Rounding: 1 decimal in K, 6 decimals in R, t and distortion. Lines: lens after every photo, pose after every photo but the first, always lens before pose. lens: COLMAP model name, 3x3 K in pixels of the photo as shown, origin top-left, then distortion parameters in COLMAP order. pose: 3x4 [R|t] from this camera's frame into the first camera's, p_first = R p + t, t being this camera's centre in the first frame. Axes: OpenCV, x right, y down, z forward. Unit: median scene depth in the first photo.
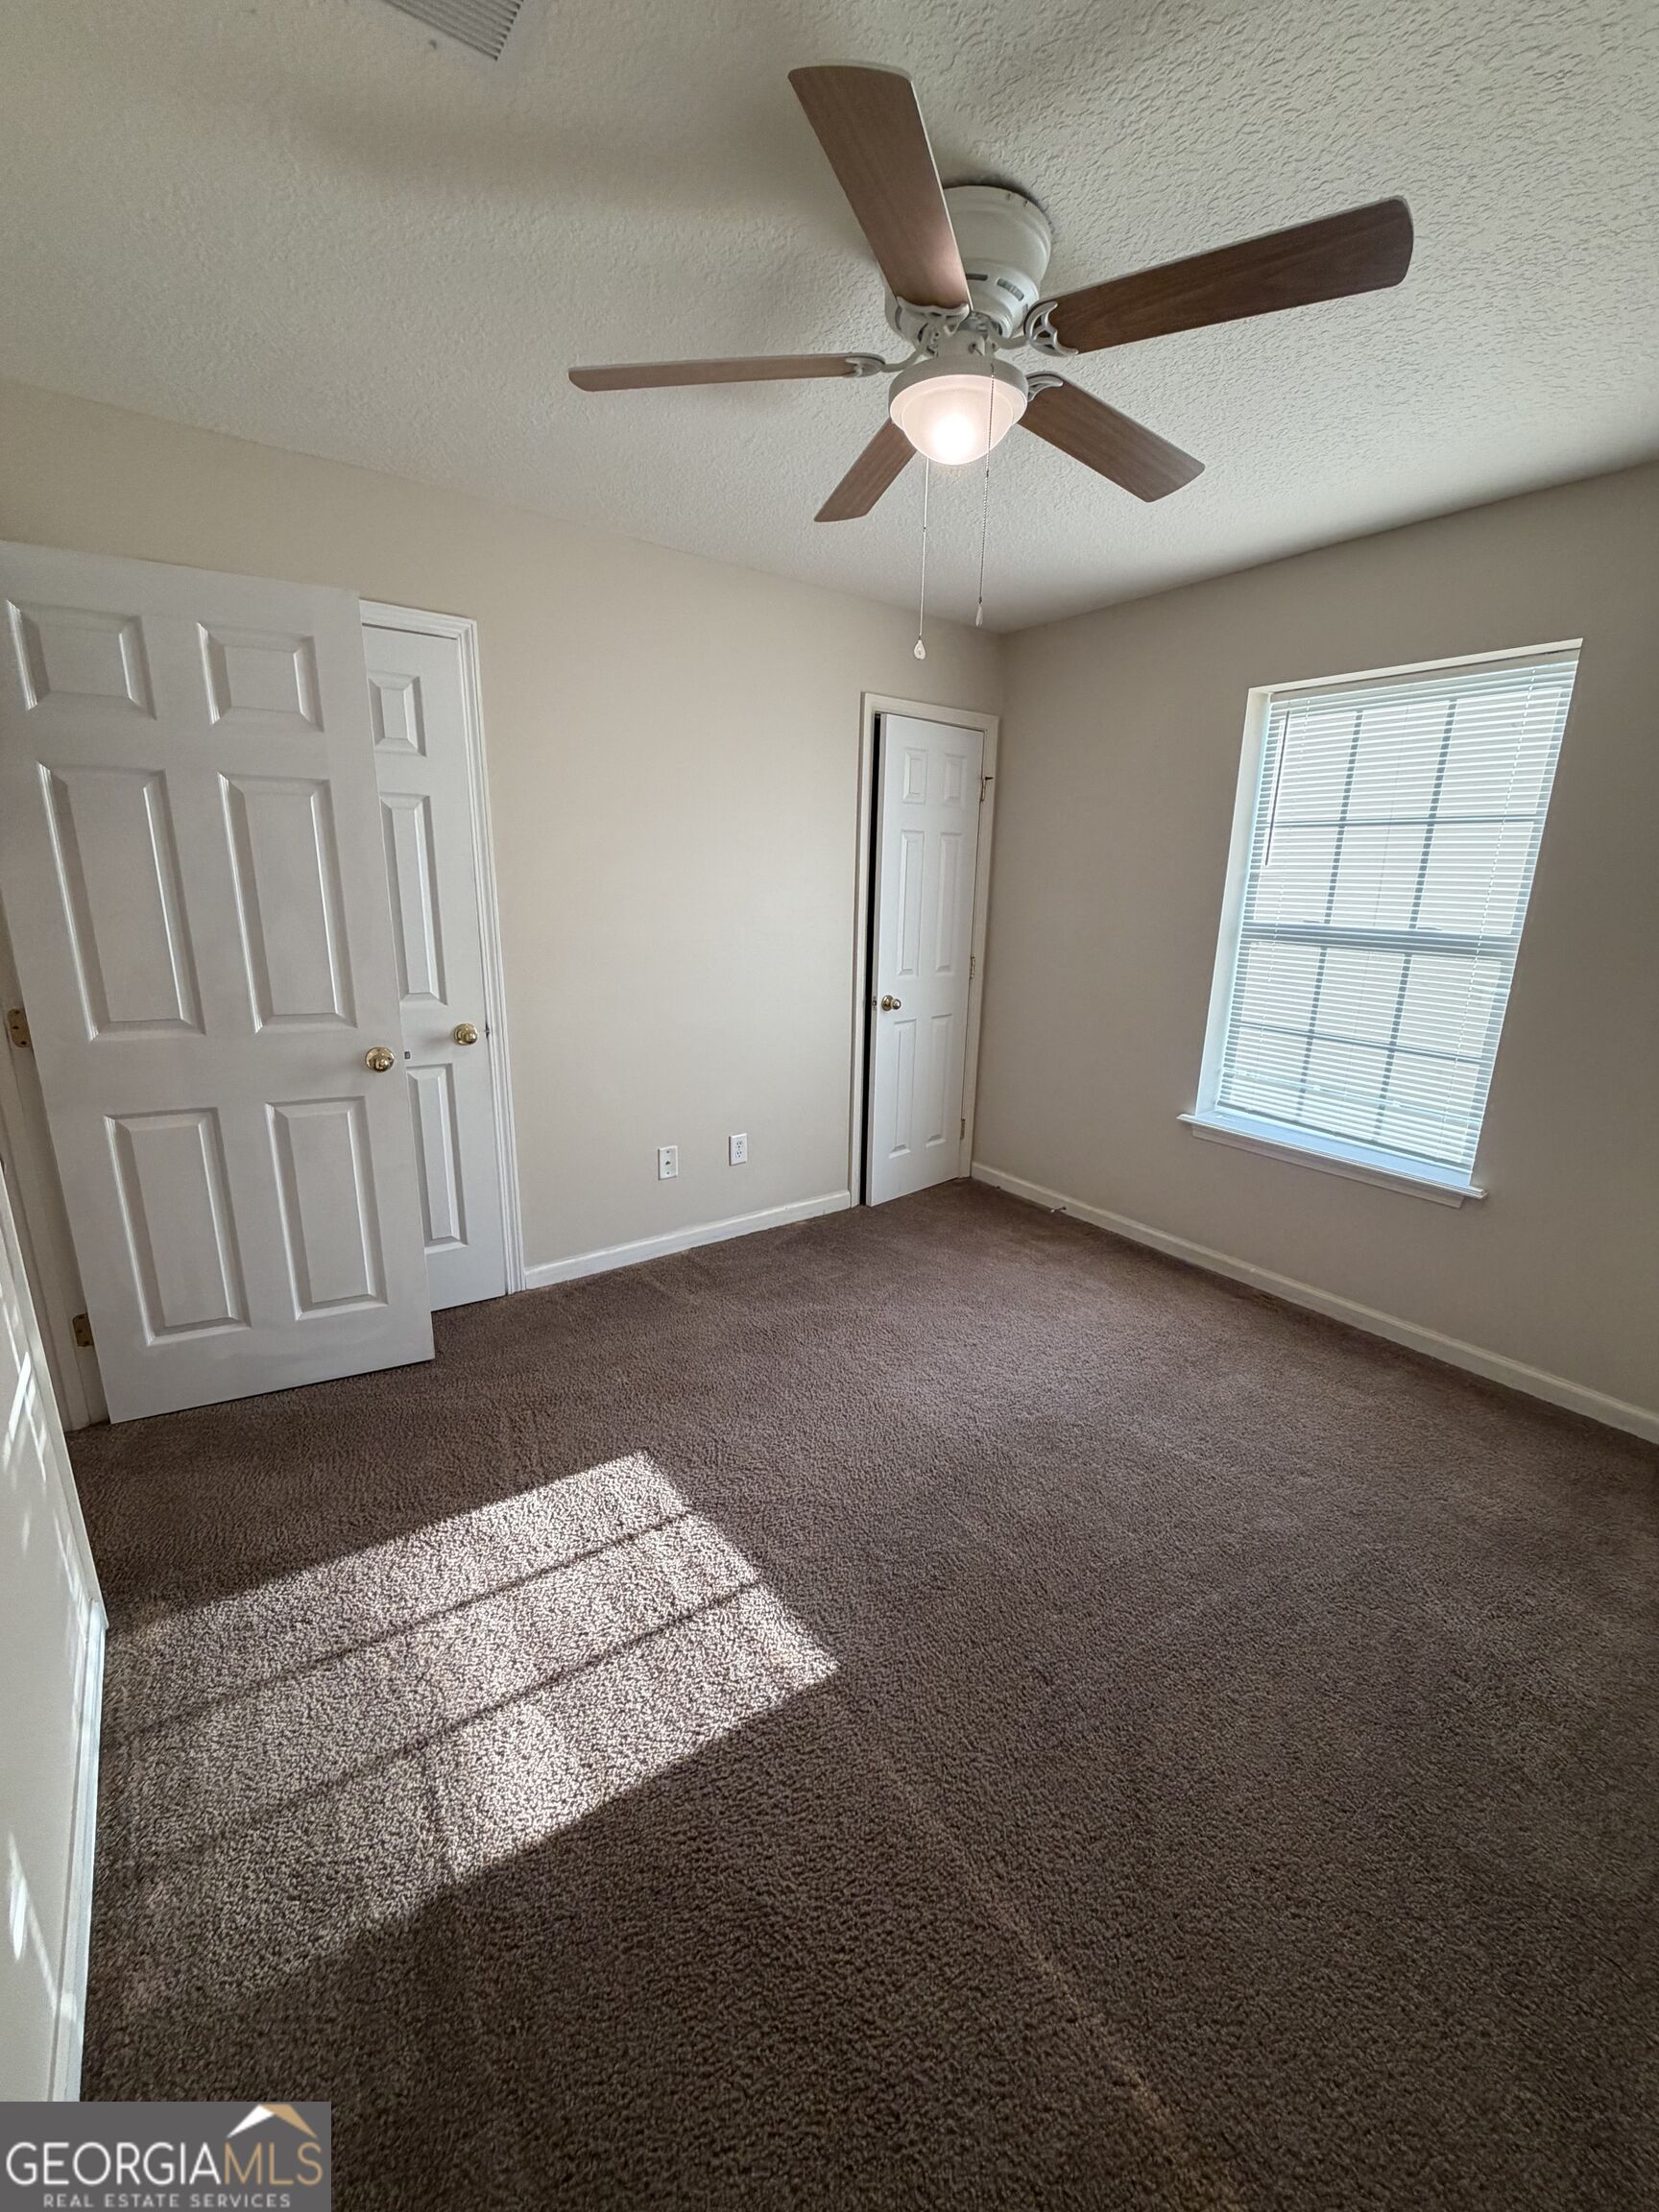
lens RADIAL K [[880.1, 0, 840.5], [0, 880.1, 1115.2], [0, 0, 1]] dist [-0.001117, 0.000668]
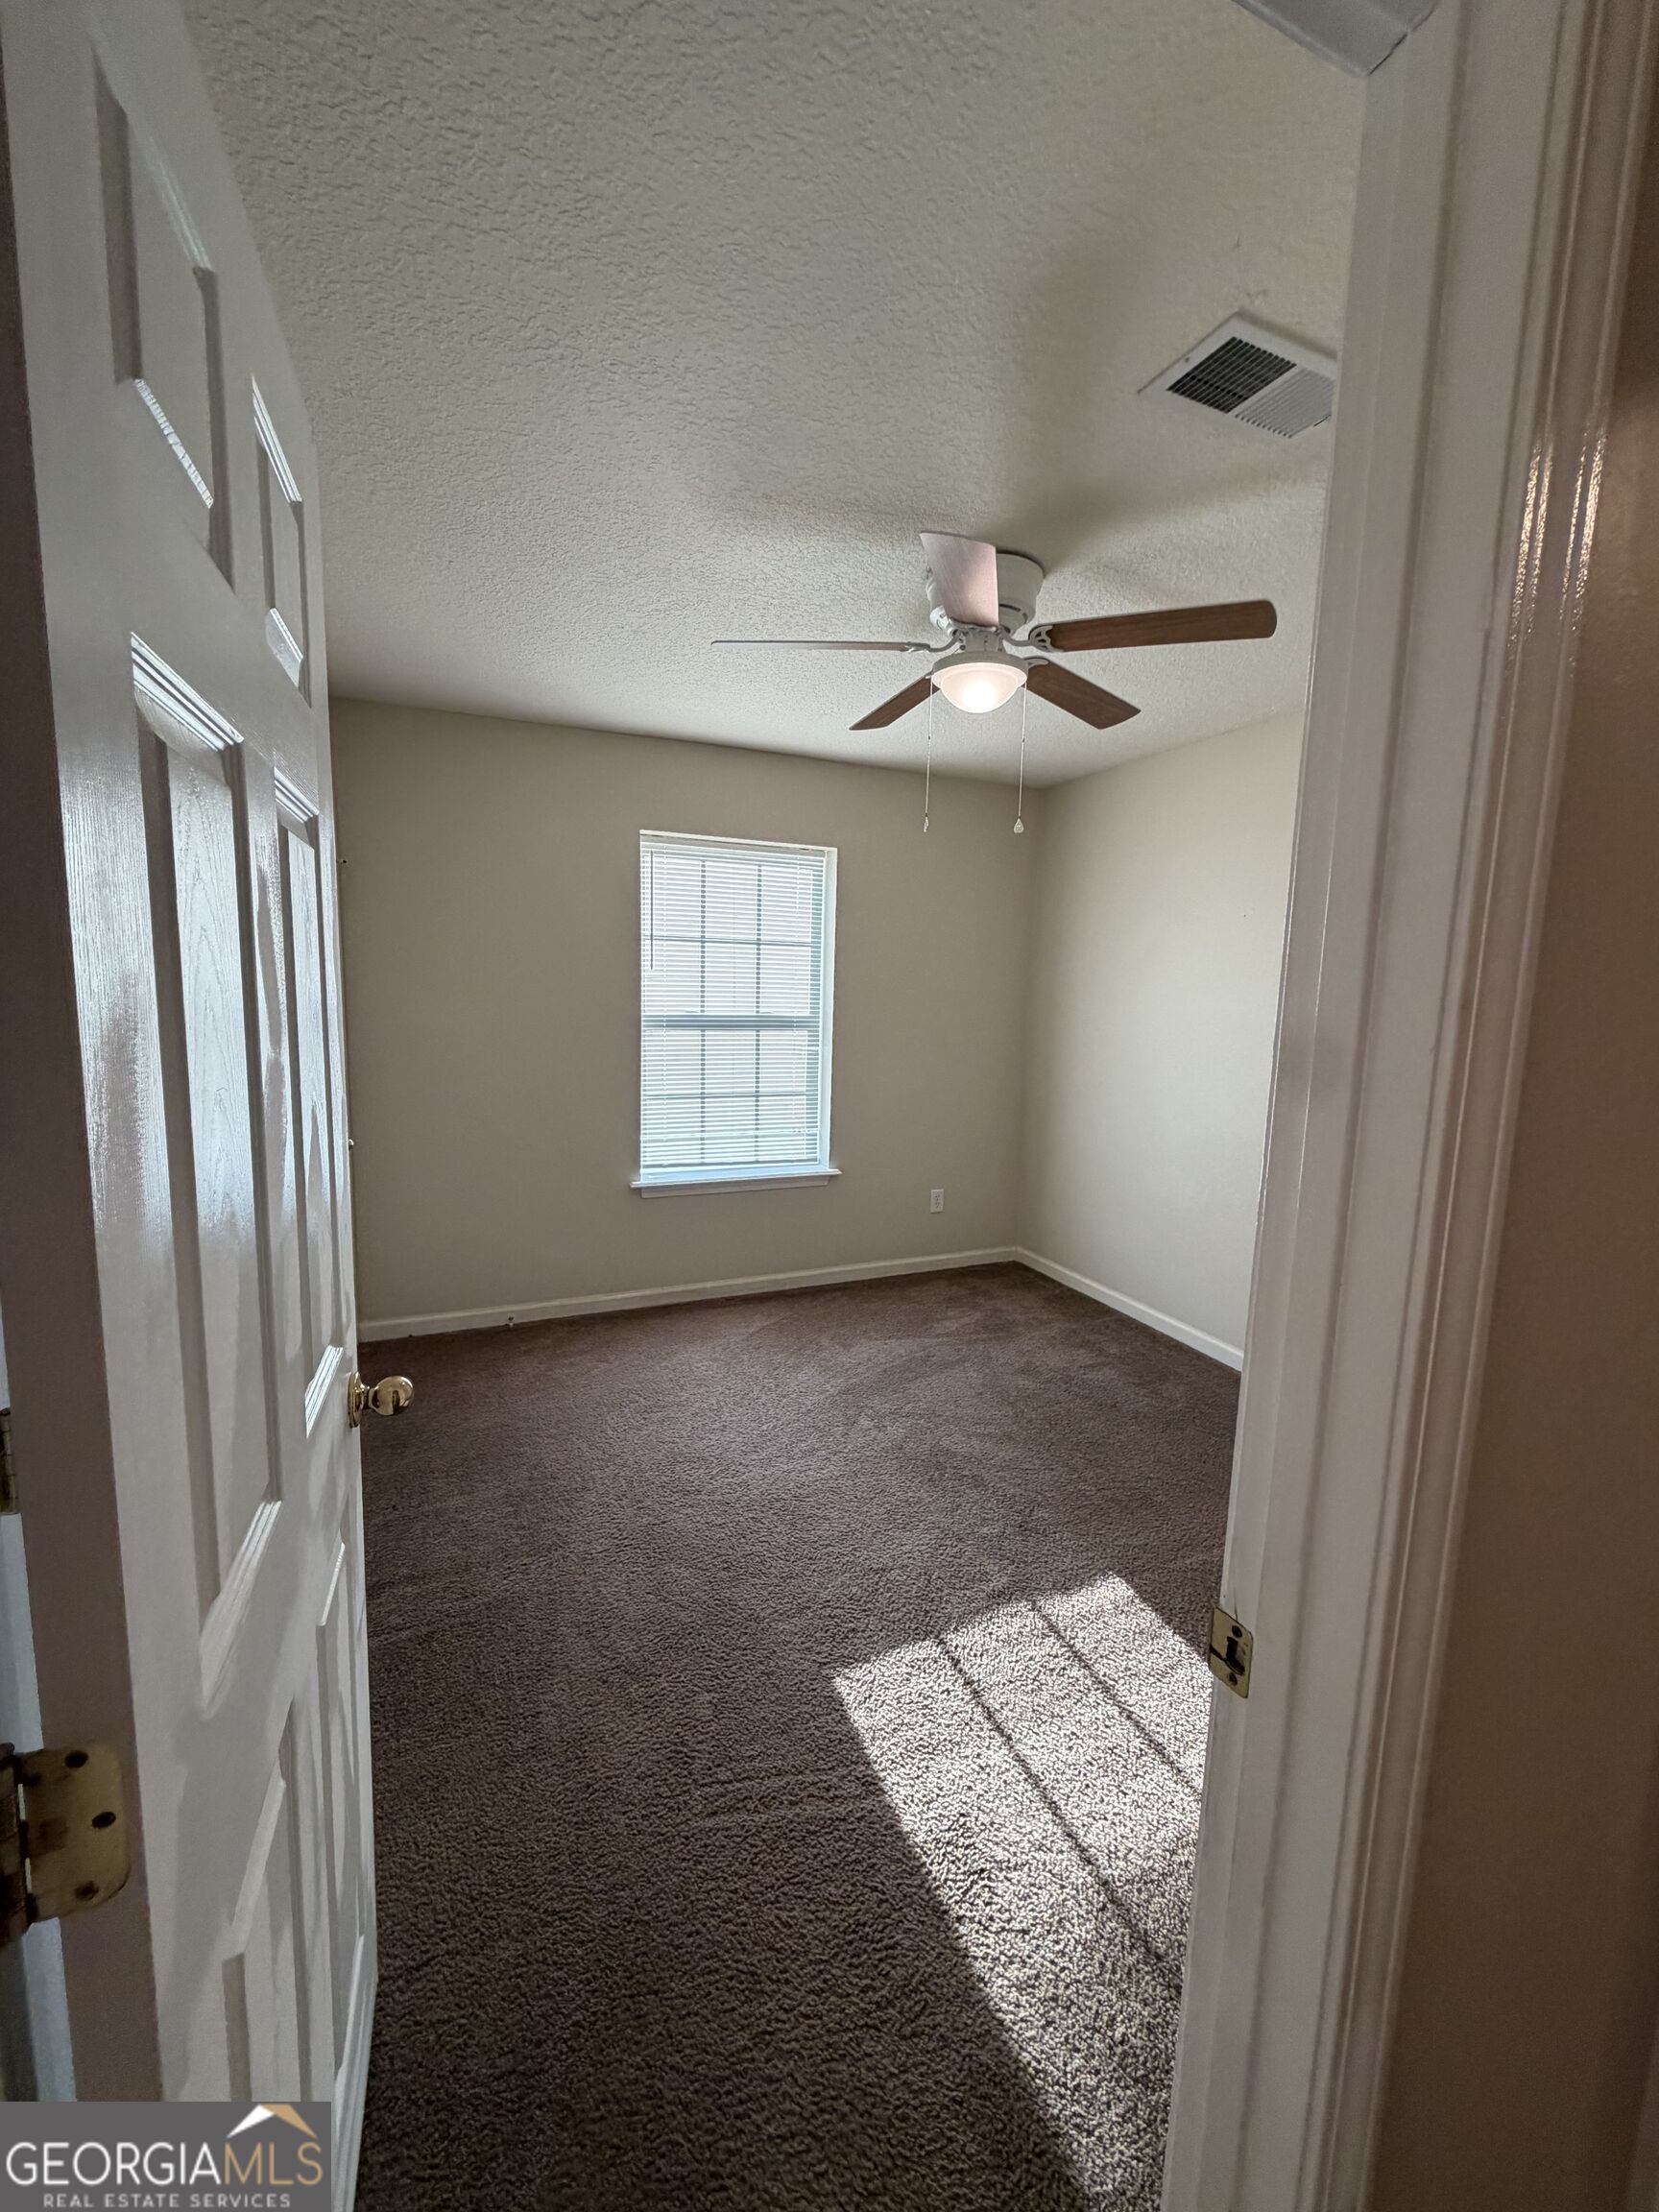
lens RADIAL K [[880.1, 0, 829.1], [0, 880.1, 1093.6], [0, 0, 1]] dist [-0.001117, 0.000668]
pose [[0.237075, -0.142311, 0.961011, -0.722632], [0.240282, 0.967068, 0.083932, -0.168189], [-0.941307, 0.211016, 0.263462, 0.496667]]
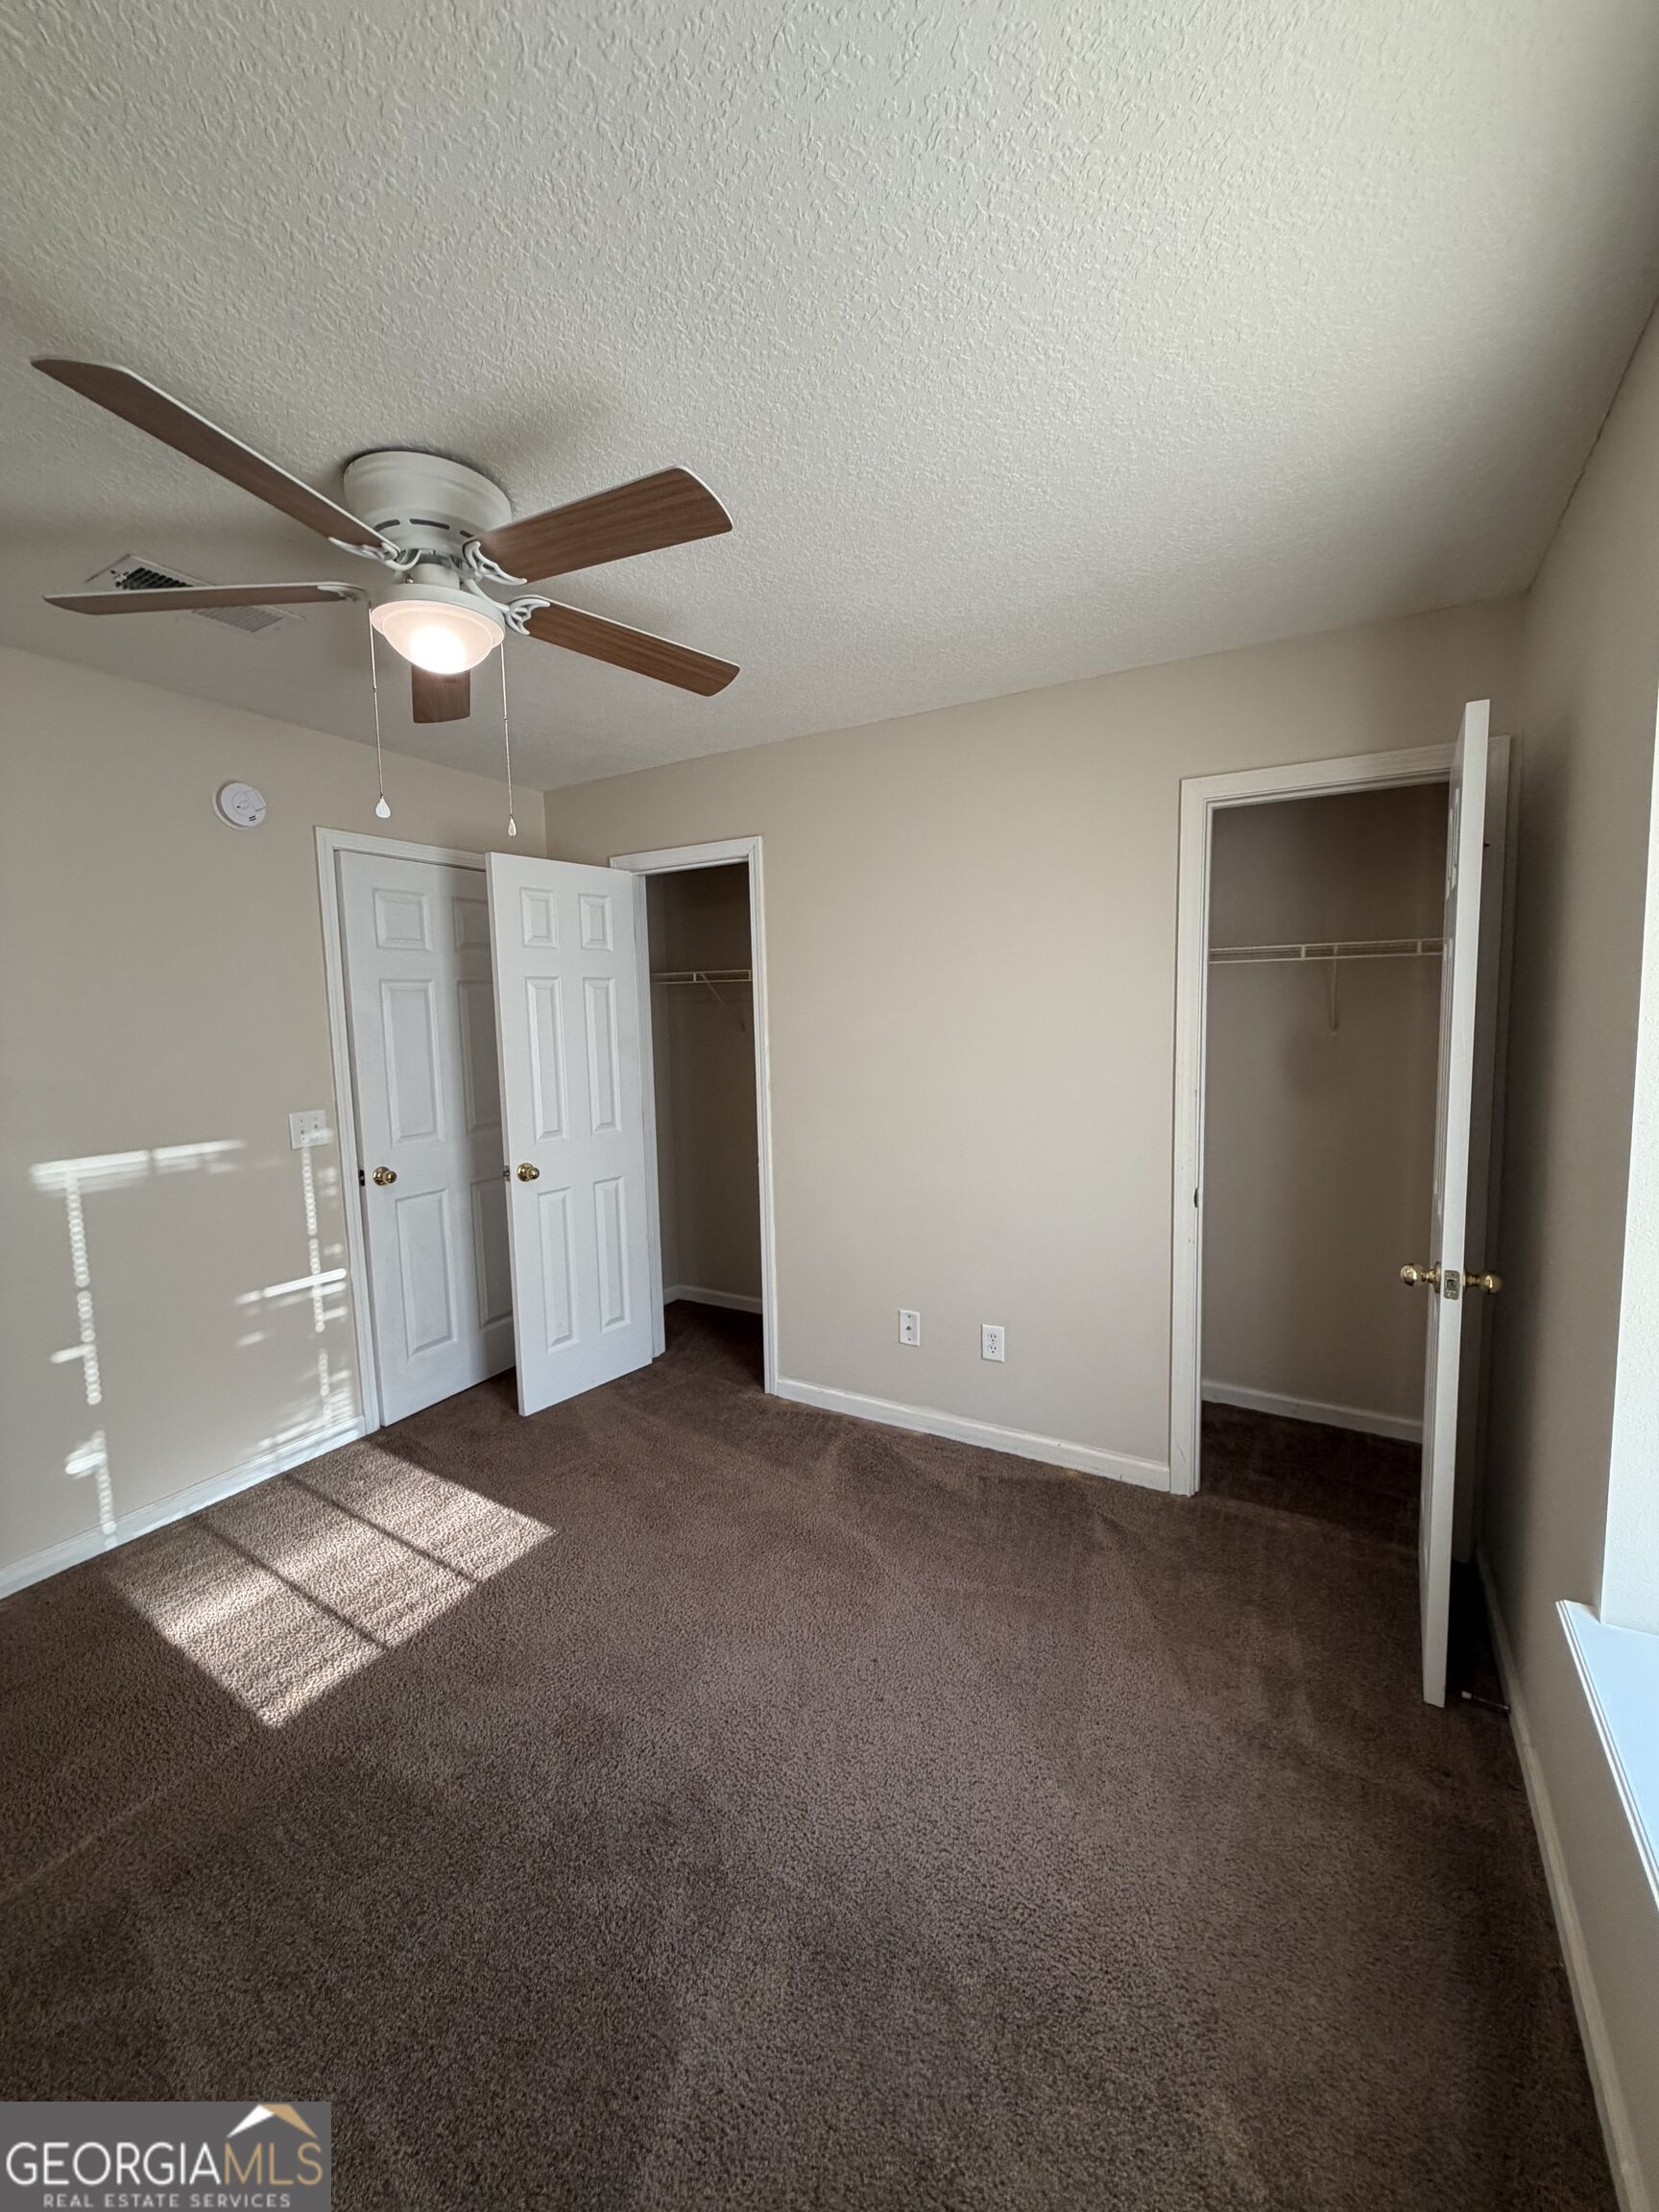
lens RADIAL K [[880.1, 0, 834.3], [0, 880.1, 1095.2], [0, 0, 1]] dist [-0.001117, 0.000668]
pose [[0.389925, 0.059200, -0.918942, 0.705202], [-0.217947, 0.975511, -0.029635, -0.163546], [0.894683, 0.211836, 0.393278, 0.566148]]
